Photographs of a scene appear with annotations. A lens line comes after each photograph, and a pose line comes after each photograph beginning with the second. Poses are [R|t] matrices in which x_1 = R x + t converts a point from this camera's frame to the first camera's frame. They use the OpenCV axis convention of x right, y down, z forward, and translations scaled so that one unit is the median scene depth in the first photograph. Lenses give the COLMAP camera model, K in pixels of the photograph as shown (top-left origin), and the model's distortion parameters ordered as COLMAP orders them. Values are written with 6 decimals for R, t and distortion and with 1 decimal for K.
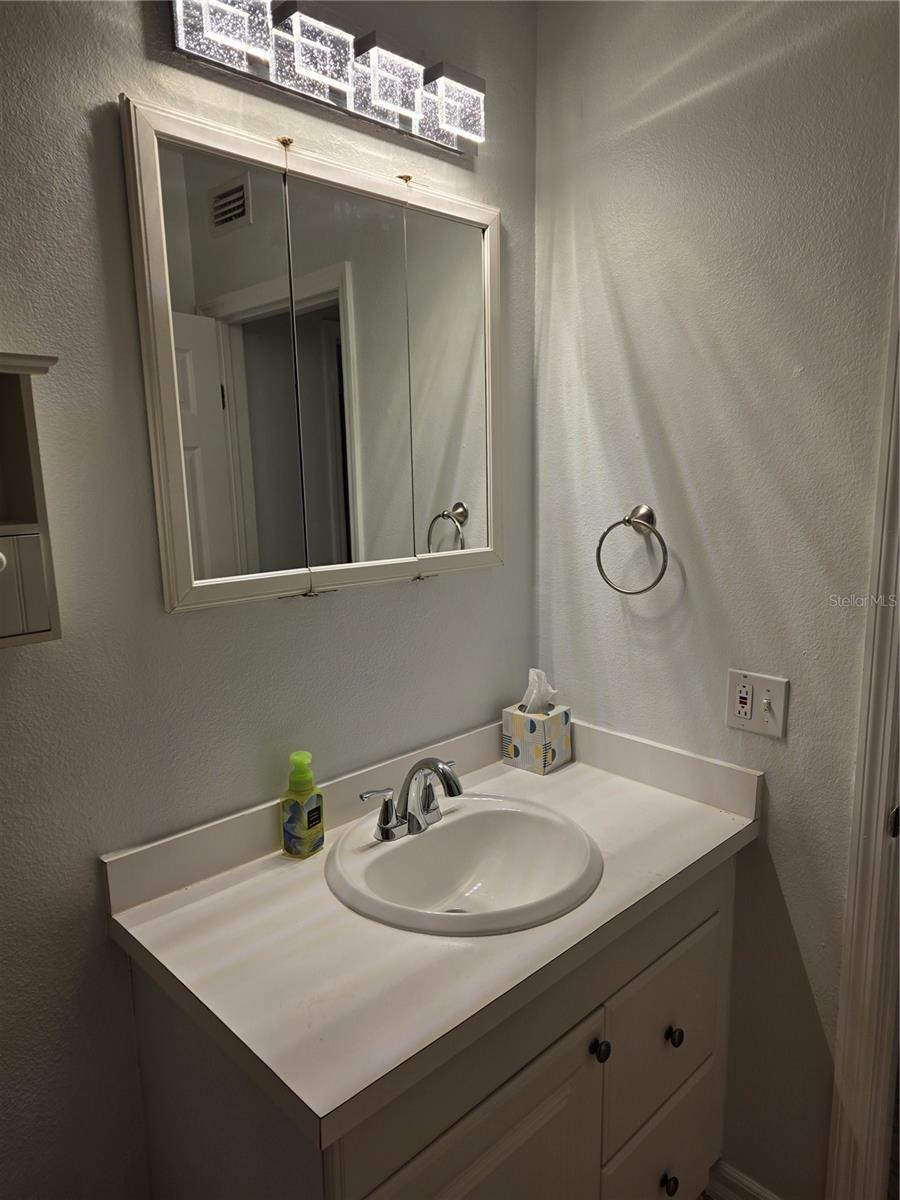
lens RADIAL K [[783.6, 0, 450.0], [0, 783.6, 600.0], [0, 0, 1]] dist [0.001277, -0.006156]
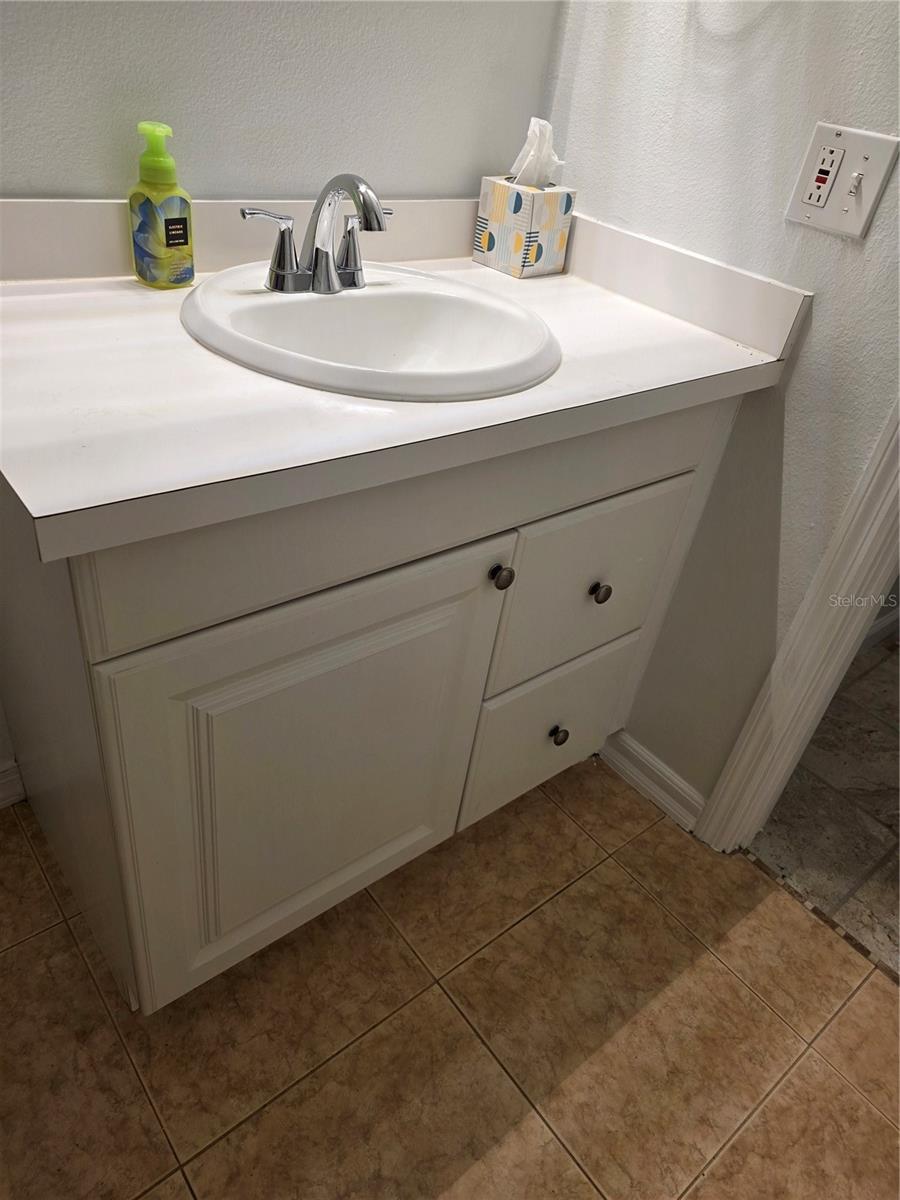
lens RADIAL K [[792.5, 0, 442.7], [0, 792.5, 599.9], [0, 0, 1]] dist [0.083874, -0.080144]
pose [[0.986177, 0.165689, 0.001679, 0.109512], [-0.150093, 0.888963, 0.432685, 0.199679], [0.070198, -0.426956, 0.901544, 0.188870]]
